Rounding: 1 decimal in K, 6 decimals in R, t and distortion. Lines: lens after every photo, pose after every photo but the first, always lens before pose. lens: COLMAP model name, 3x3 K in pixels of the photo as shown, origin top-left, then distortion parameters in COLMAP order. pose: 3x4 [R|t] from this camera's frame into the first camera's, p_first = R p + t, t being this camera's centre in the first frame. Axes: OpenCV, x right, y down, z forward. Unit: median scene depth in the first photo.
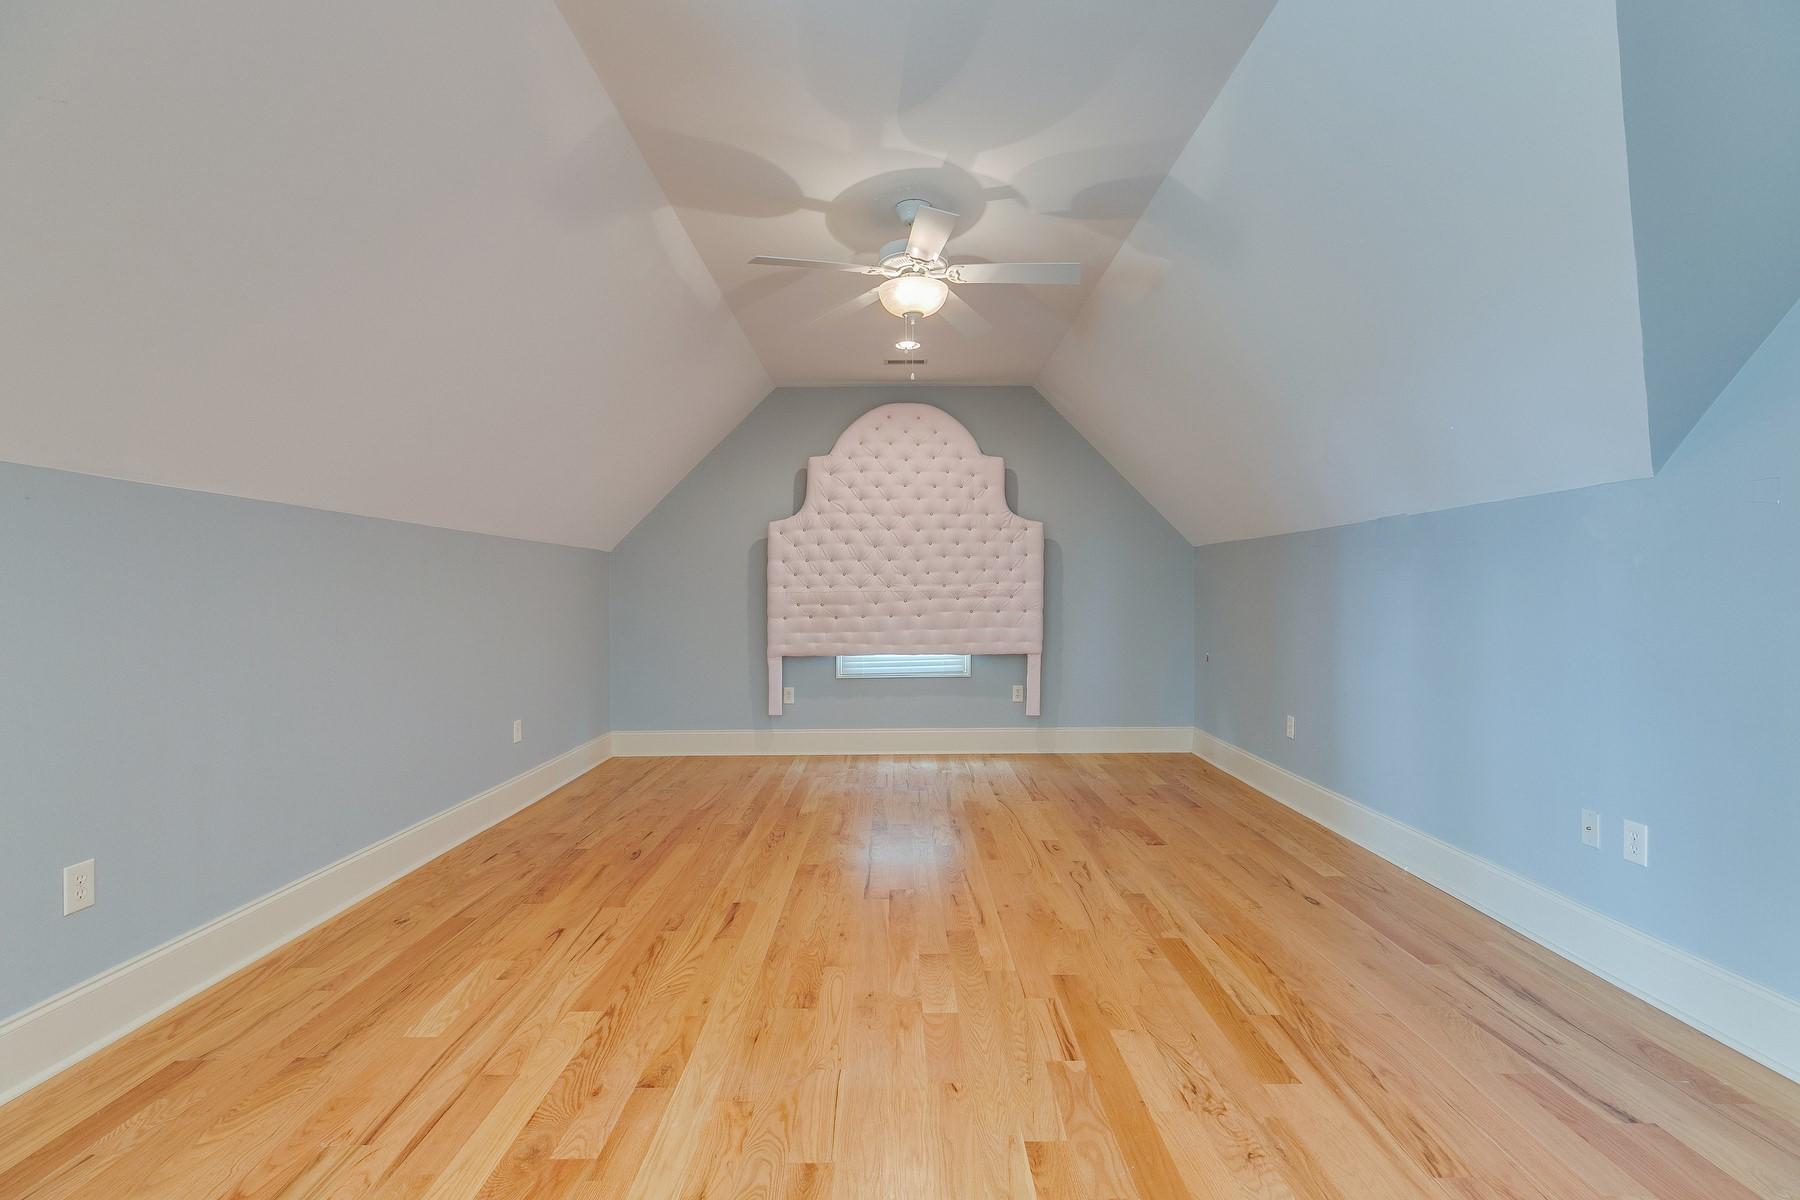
lens RADIAL K [[810.0, 0, 905.1], [0, 810.0, 605.7], [0, 0, 1]] dist [0.005480, -0.001214]
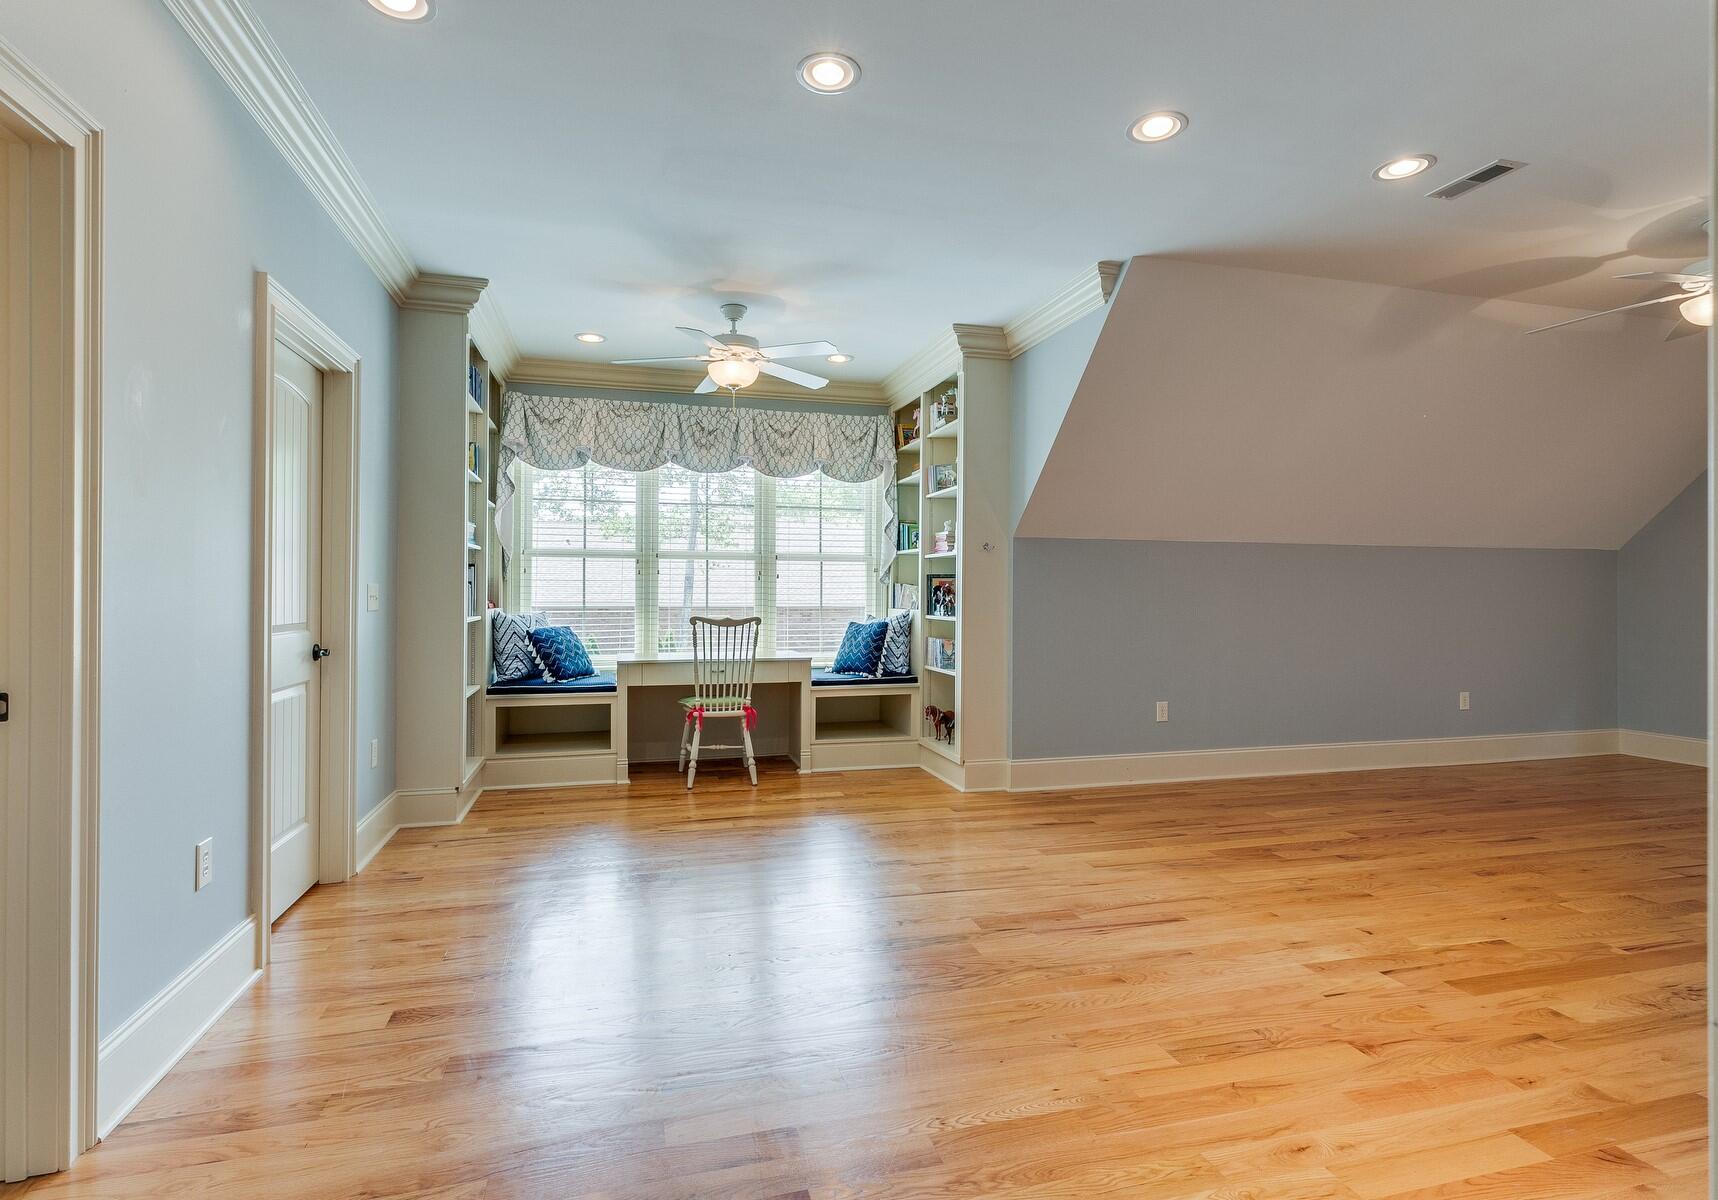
lens RADIAL K [[880.0, 0, 854.0], [0, 880.0, 584.7], [0, 0, 1]] dist [0.005233, 0.000358]
pose [[0.263674, -0.005293, -0.964597, 0.450186], [-0.016173, 0.999820, -0.009907, 0.003548], [0.964476, 0.018213, 0.263541, -0.205308]]
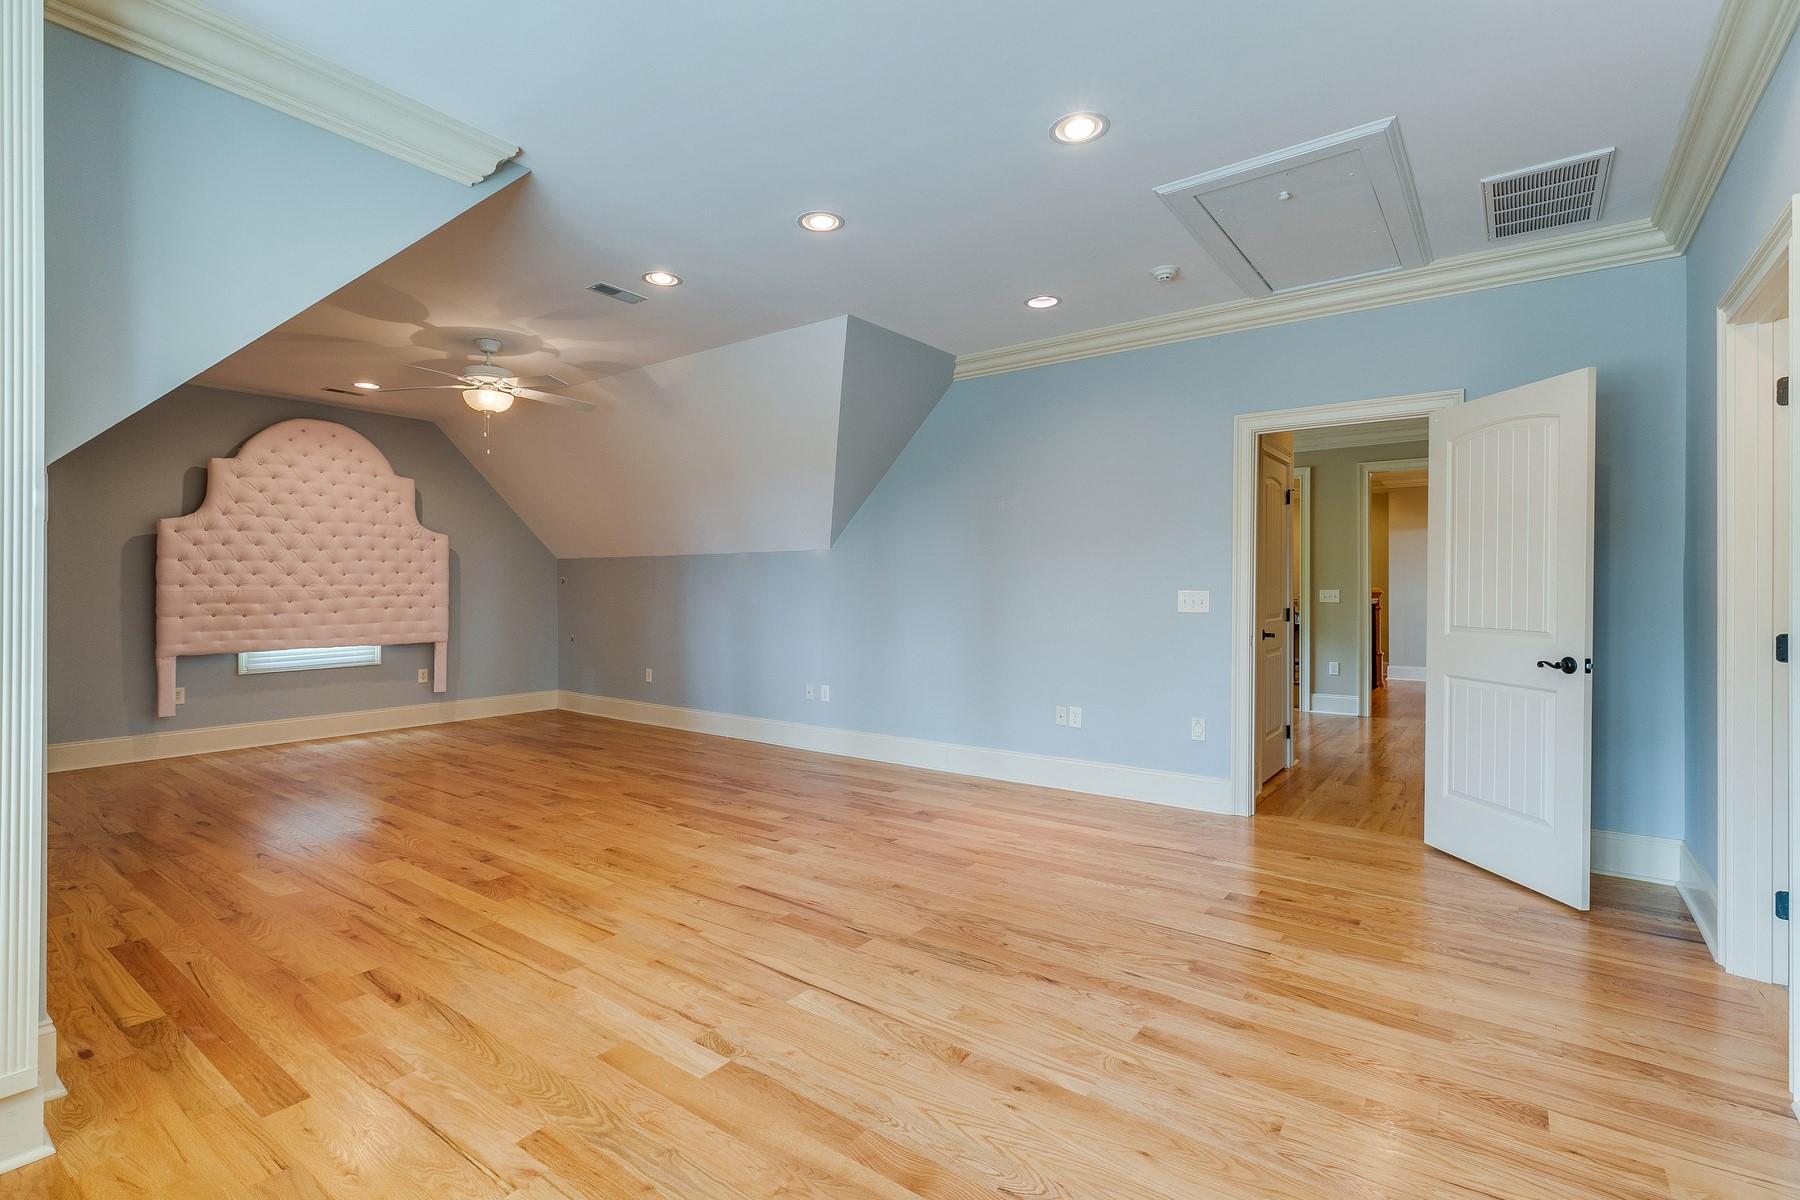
lens RADIAL K [[810.0, 0, 891.8], [0, 810.0, 595.1], [0, 0, 1]] dist [0.005480, -0.001214]
pose [[0.599678, 0.000003, 0.800241, -0.422220], [0.008076, 0.999949, -0.006056, 0.001248], [-0.800200, 0.010094, 0.599648, -0.289882]]
